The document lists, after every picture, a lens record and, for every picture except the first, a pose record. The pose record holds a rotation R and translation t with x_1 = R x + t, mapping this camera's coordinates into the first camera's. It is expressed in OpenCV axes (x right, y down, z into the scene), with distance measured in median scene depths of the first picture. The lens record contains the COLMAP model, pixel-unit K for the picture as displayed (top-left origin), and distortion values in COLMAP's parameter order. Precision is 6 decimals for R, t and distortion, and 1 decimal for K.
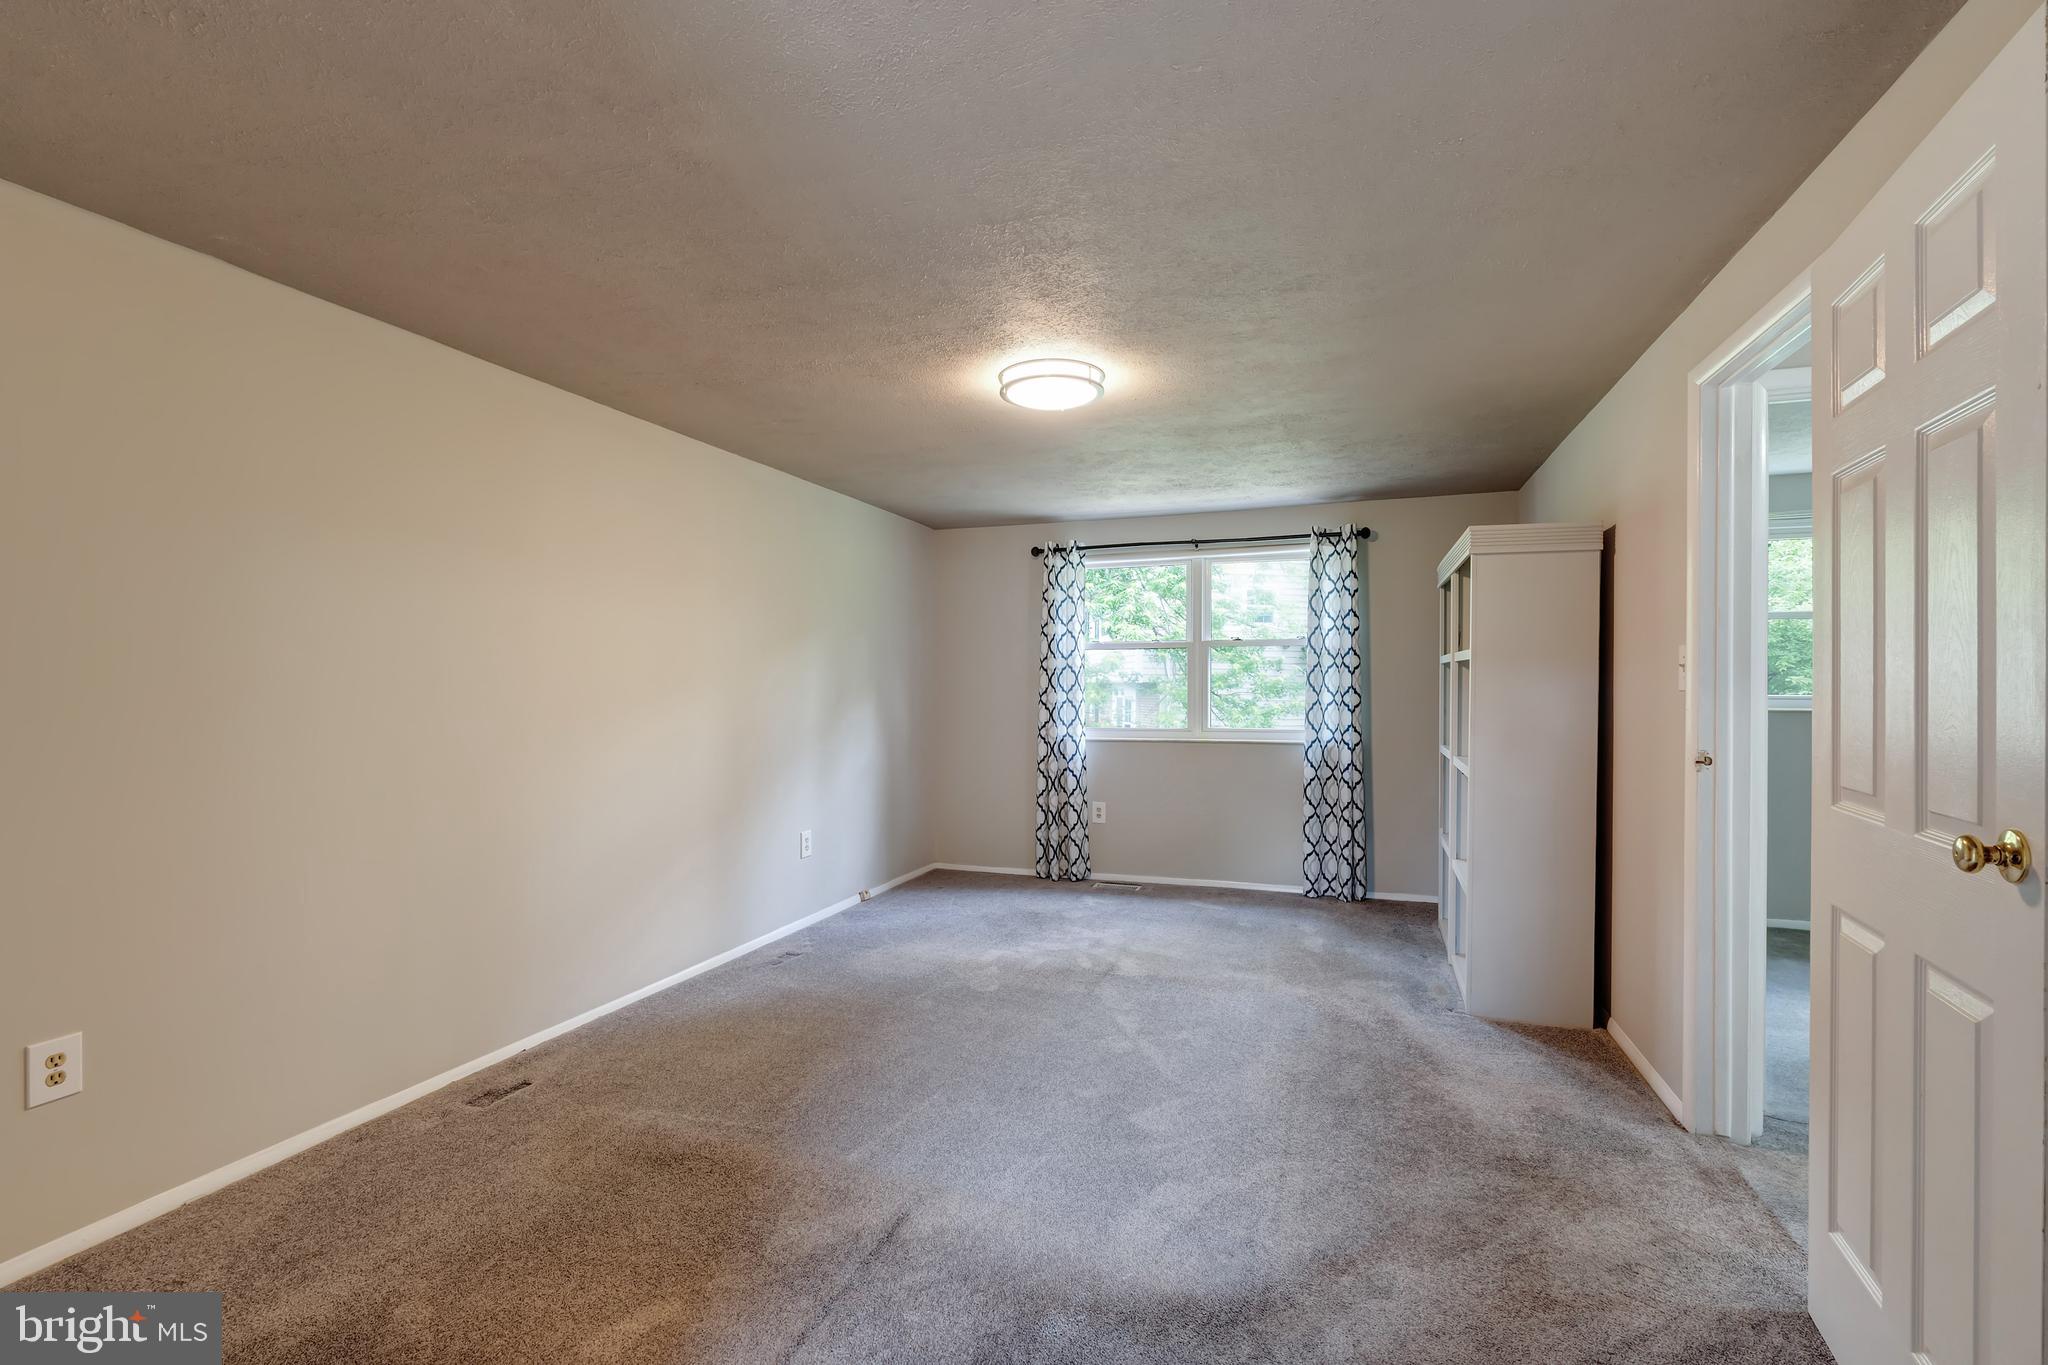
lens RADIAL K [[896.0, 0, 1024.0], [0, 896.0, 682.5], [0, 0, 1]] dist [-0.001809, -0.000346]
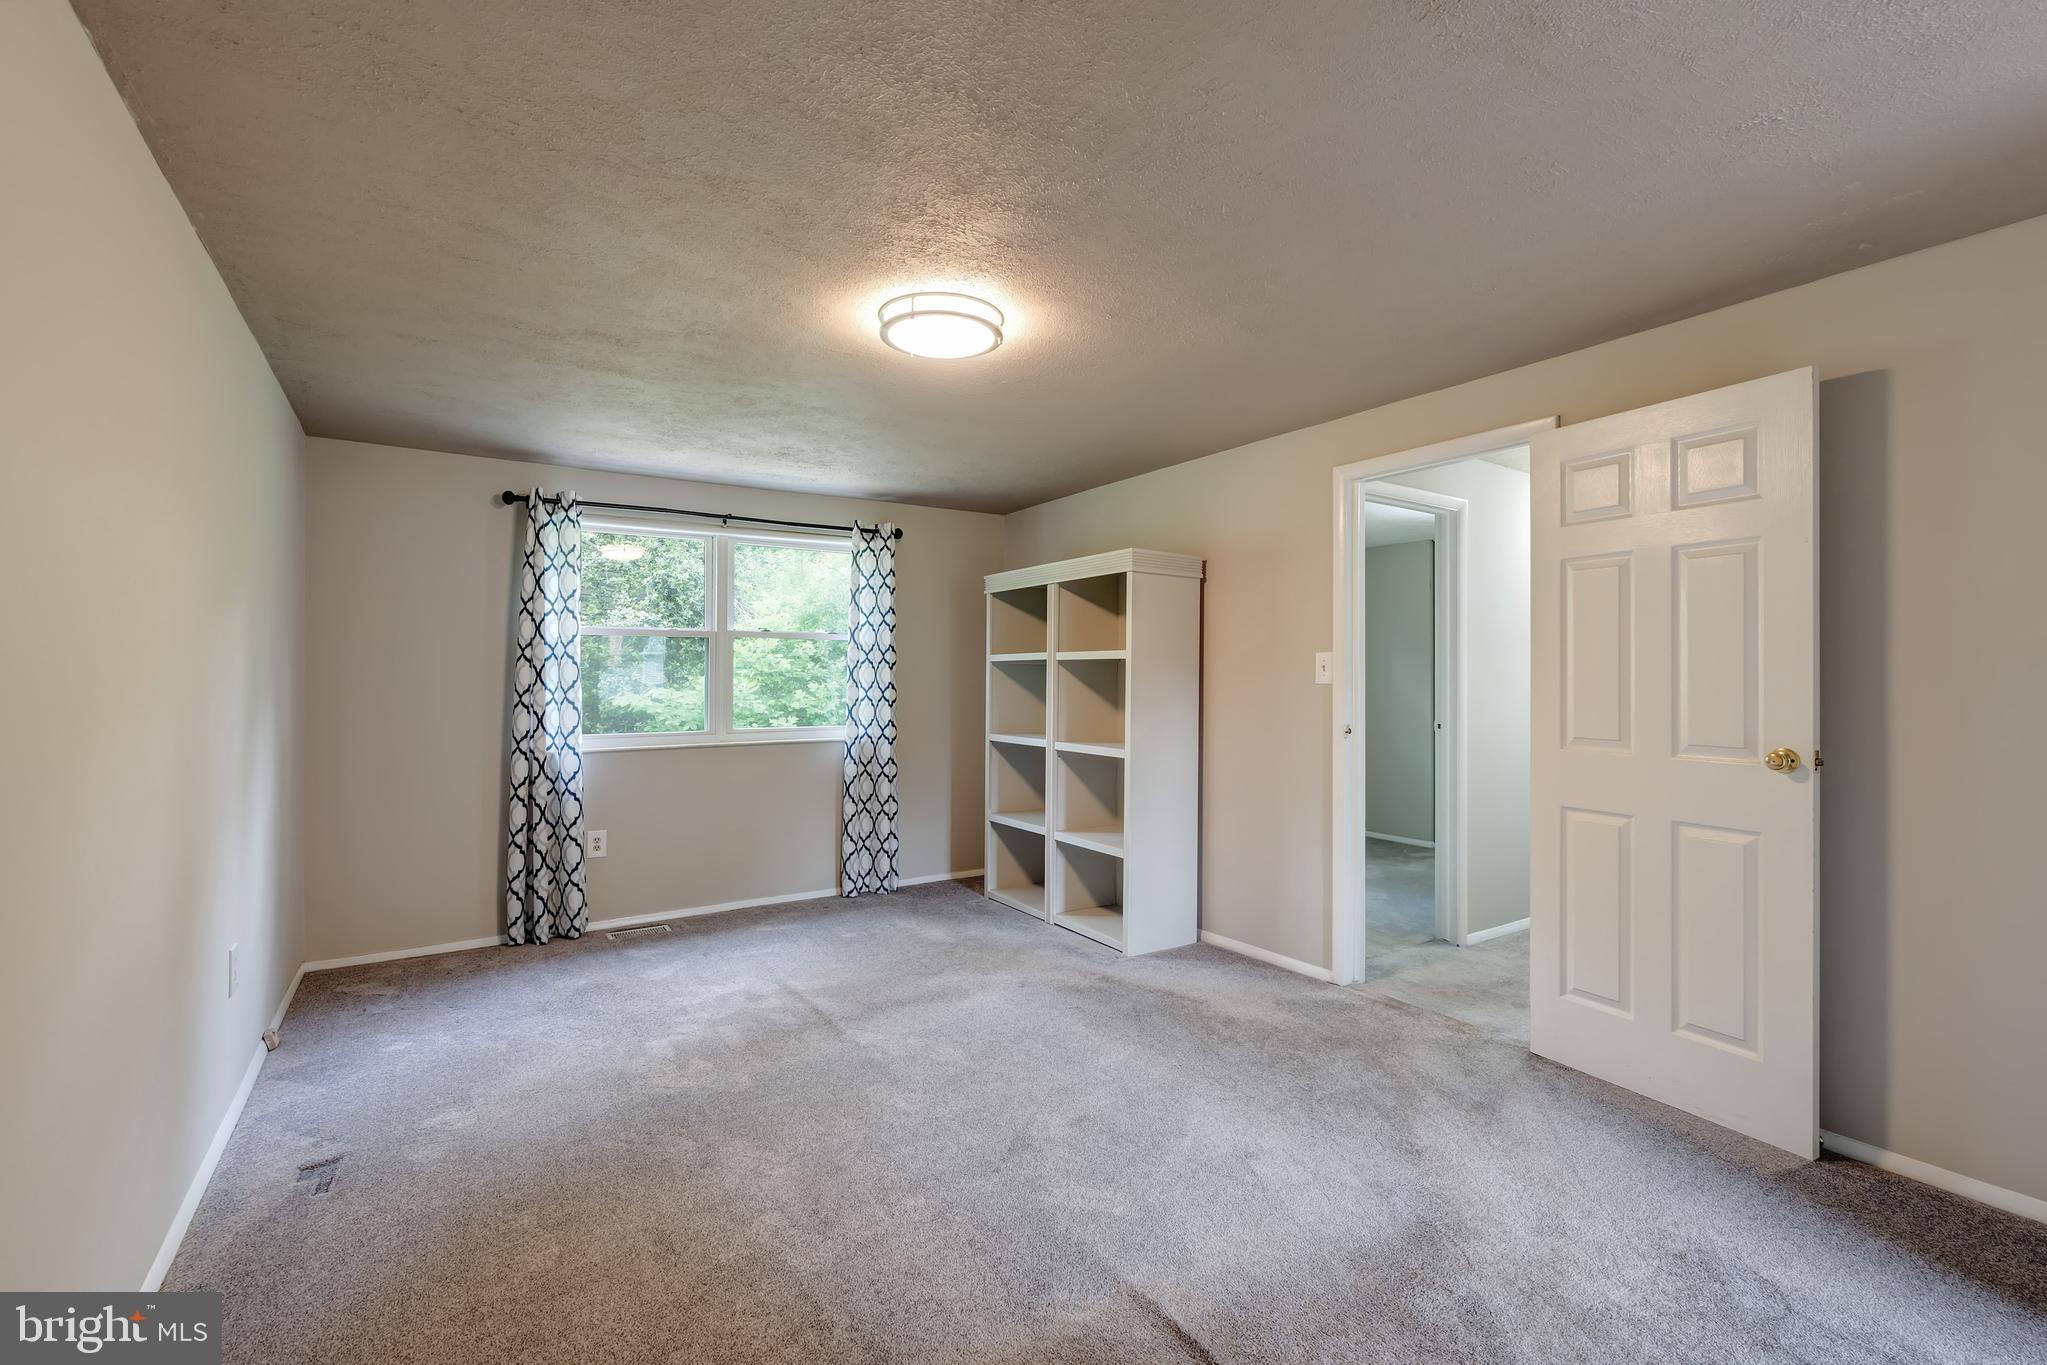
lens RADIAL K [[895.6, 0, 1023.5], [0, 895.6, 682.5], [0, 0, 1]] dist [-0.001809, -0.000346]
pose [[0.601118, -0.001644, 0.799158, -0.361510], [-0.000515, 0.999997, 0.002444, 0.002278], [-0.799160, -0.001880, 0.601116, 0.263838]]
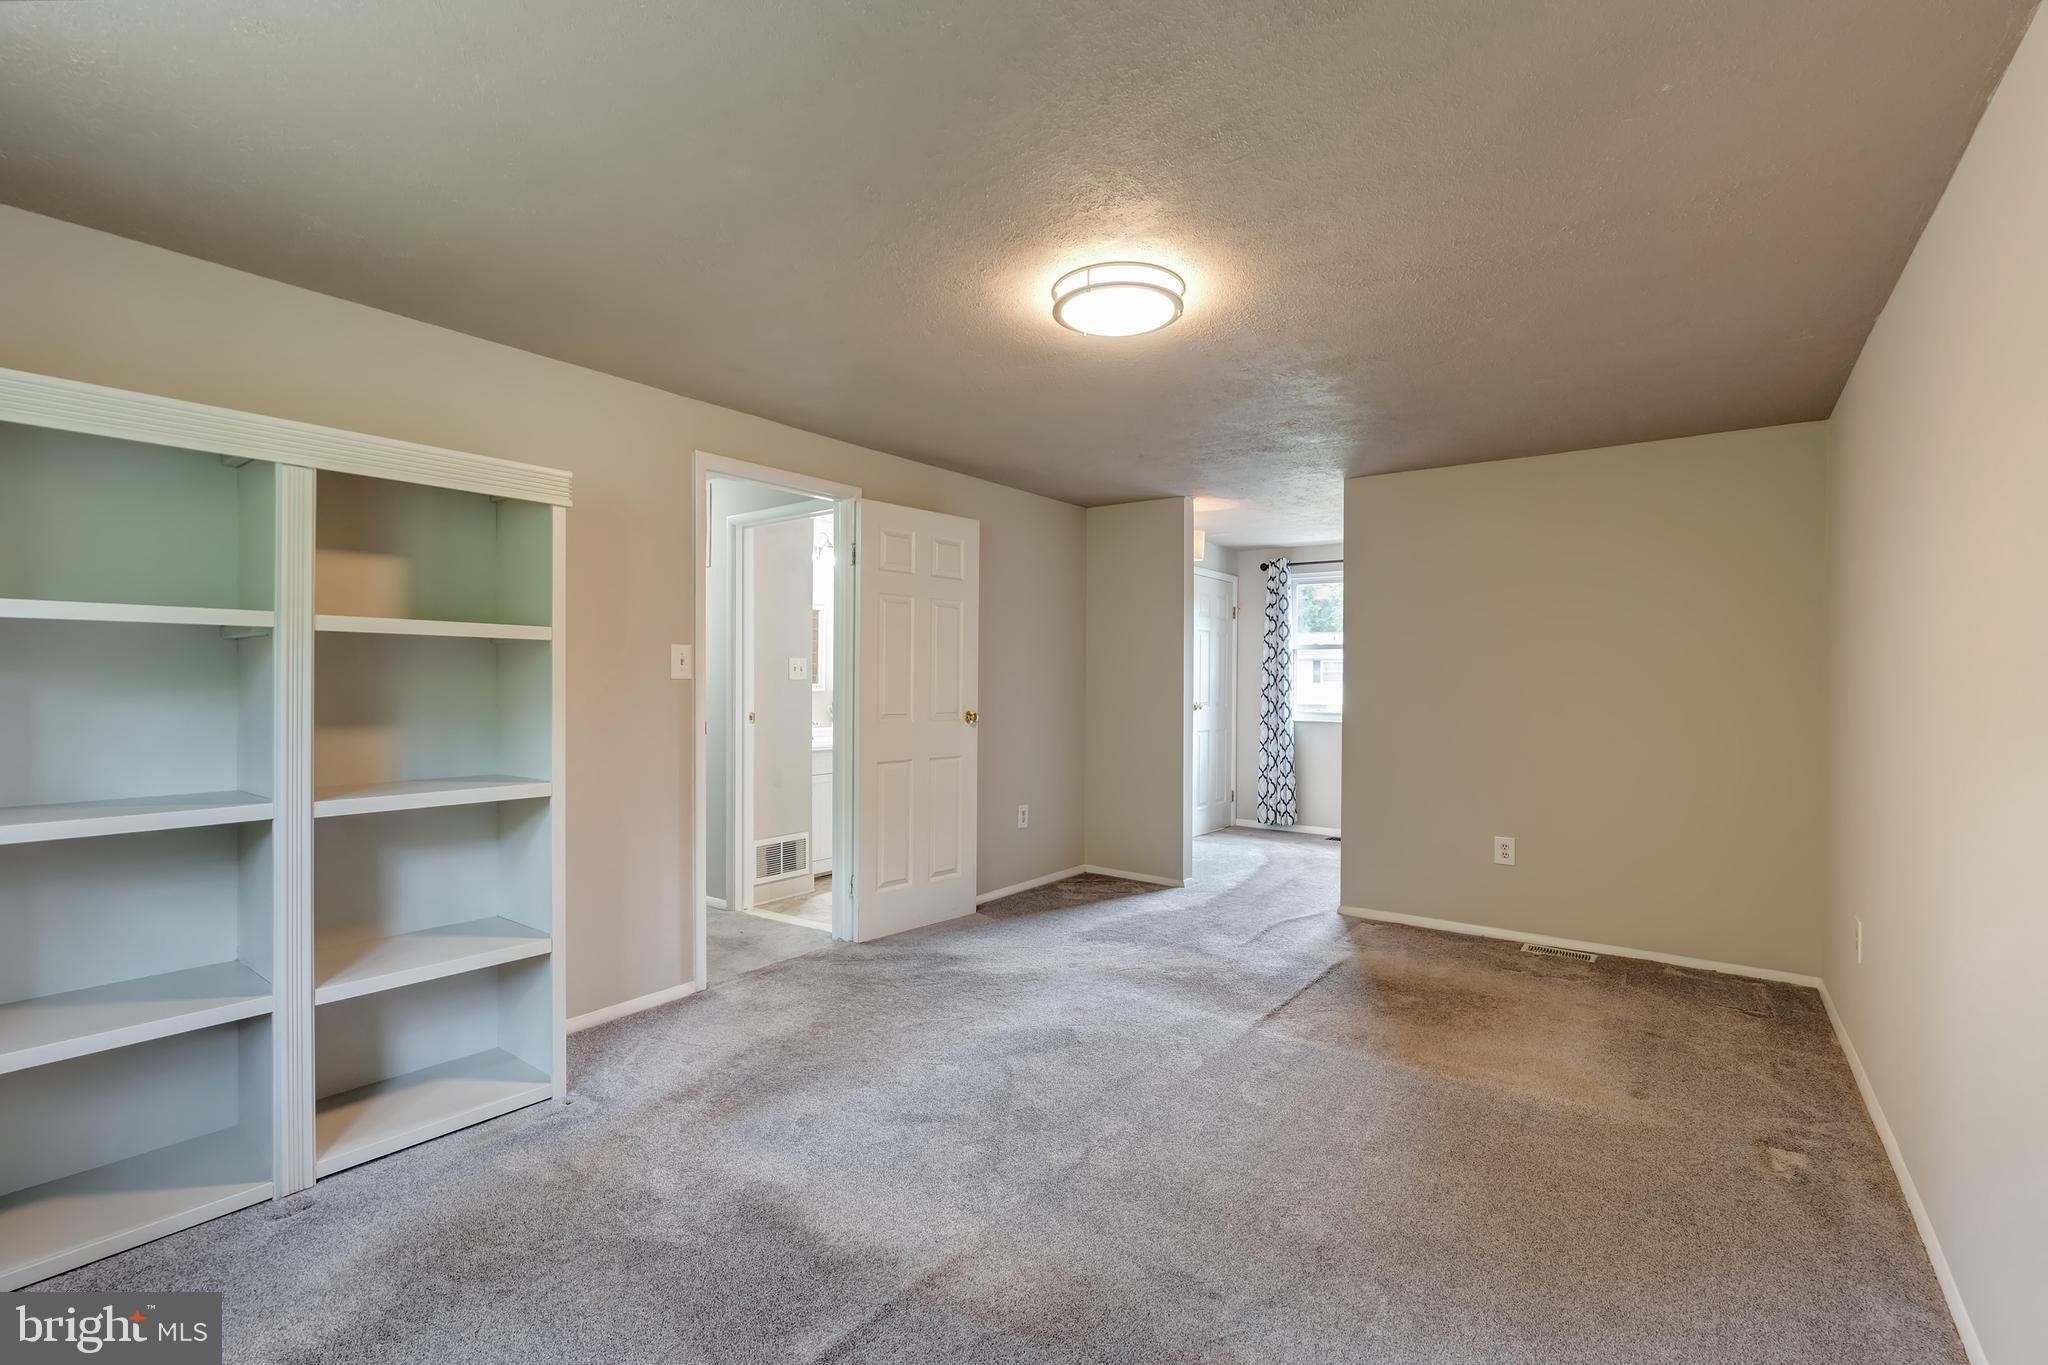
lens RADIAL K [[893.4, 0, 1034.6], [0, 893.4, 692.6], [0, 0, 1]] dist [0.000484, 0.000155]
pose [[-0.957956, -0.006752, 0.286837, -0.077733], [-0.002381, 0.999876, 0.015585, 0.004476], [-0.286906, 0.014247, -0.957853, 1.085285]]
